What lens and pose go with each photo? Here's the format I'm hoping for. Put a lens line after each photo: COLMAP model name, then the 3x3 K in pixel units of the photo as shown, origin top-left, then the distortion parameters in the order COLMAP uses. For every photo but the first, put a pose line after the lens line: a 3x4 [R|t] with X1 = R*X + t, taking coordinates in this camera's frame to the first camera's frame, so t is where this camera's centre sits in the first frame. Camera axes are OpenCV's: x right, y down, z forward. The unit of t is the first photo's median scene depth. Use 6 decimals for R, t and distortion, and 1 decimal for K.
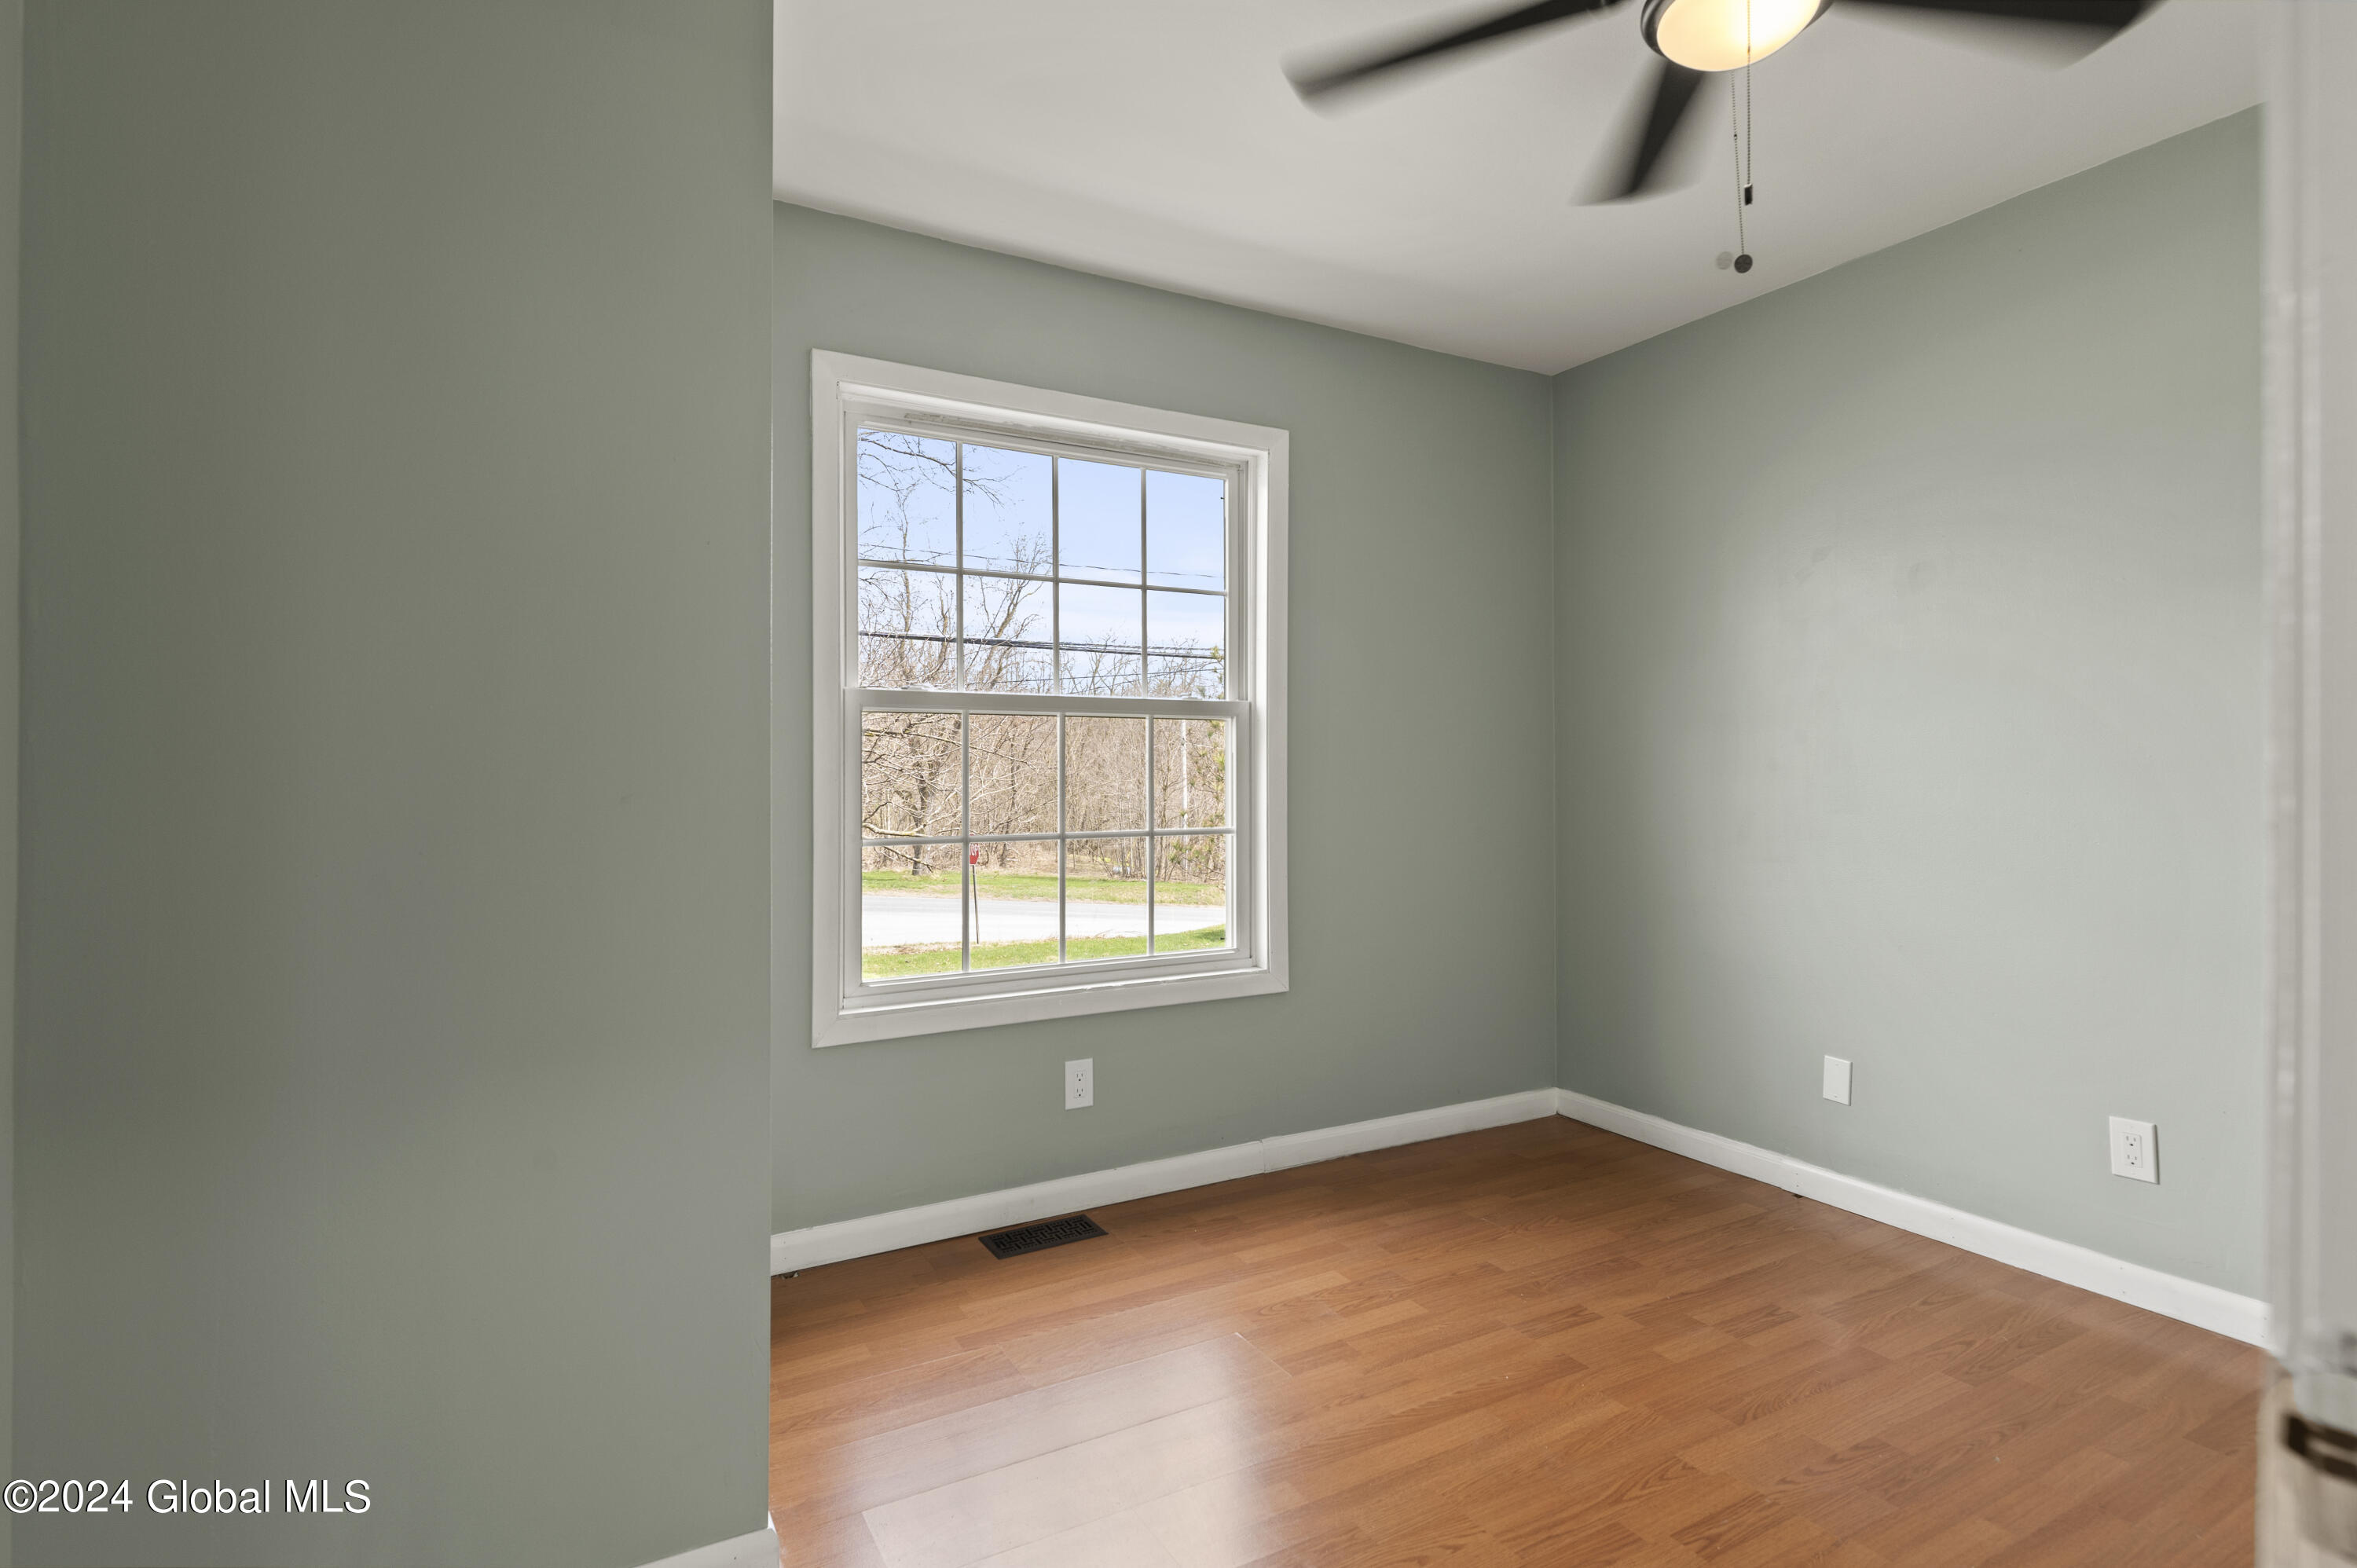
lens RADIAL K [[1166.4, 0, 1189.3], [0, 1166.4, 786.0], [0, 0, 1]] dist [0.003462, -0.000240]
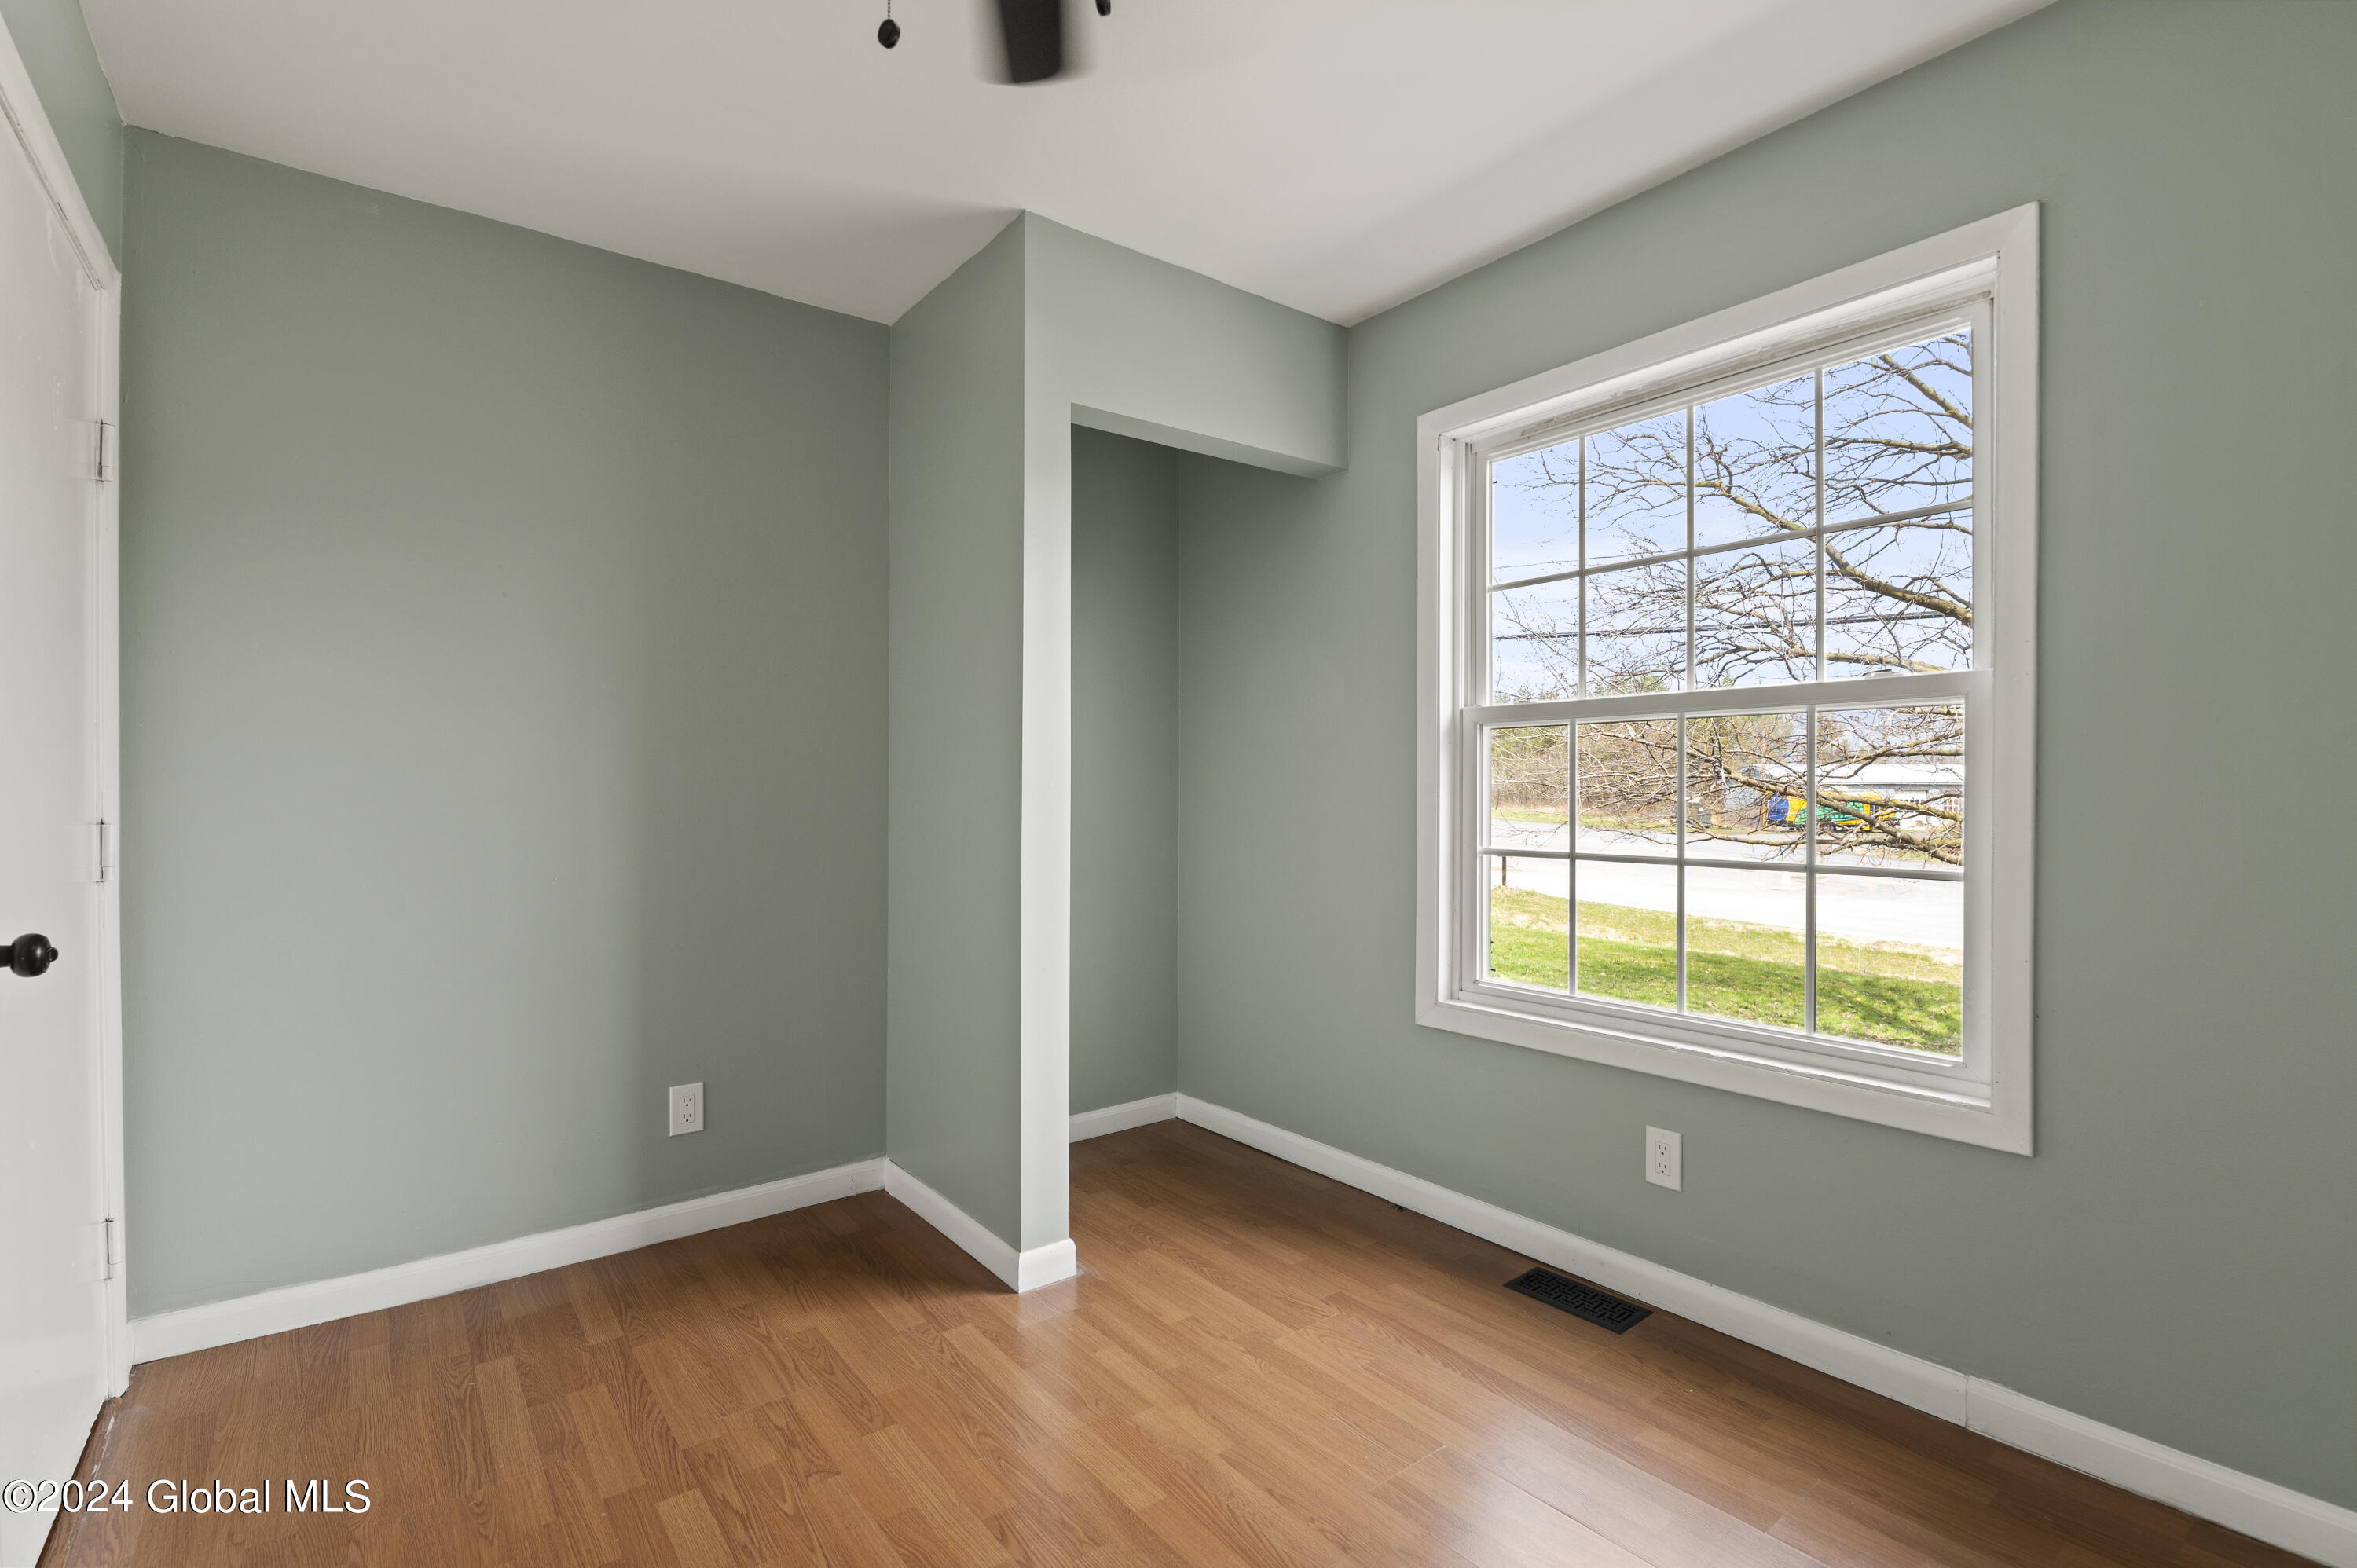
lens RADIAL K [[1097.6, 0, 1185.9], [0, 1097.6, 797.1], [0, 0, 1]] dist [0.002650, -0.009086]
pose [[0.129086, 0.014515, -0.991527, 0.679017], [-0.006432, 0.999884, 0.013800, -0.012154], [0.991613, 0.004596, 0.129165, 0.595406]]
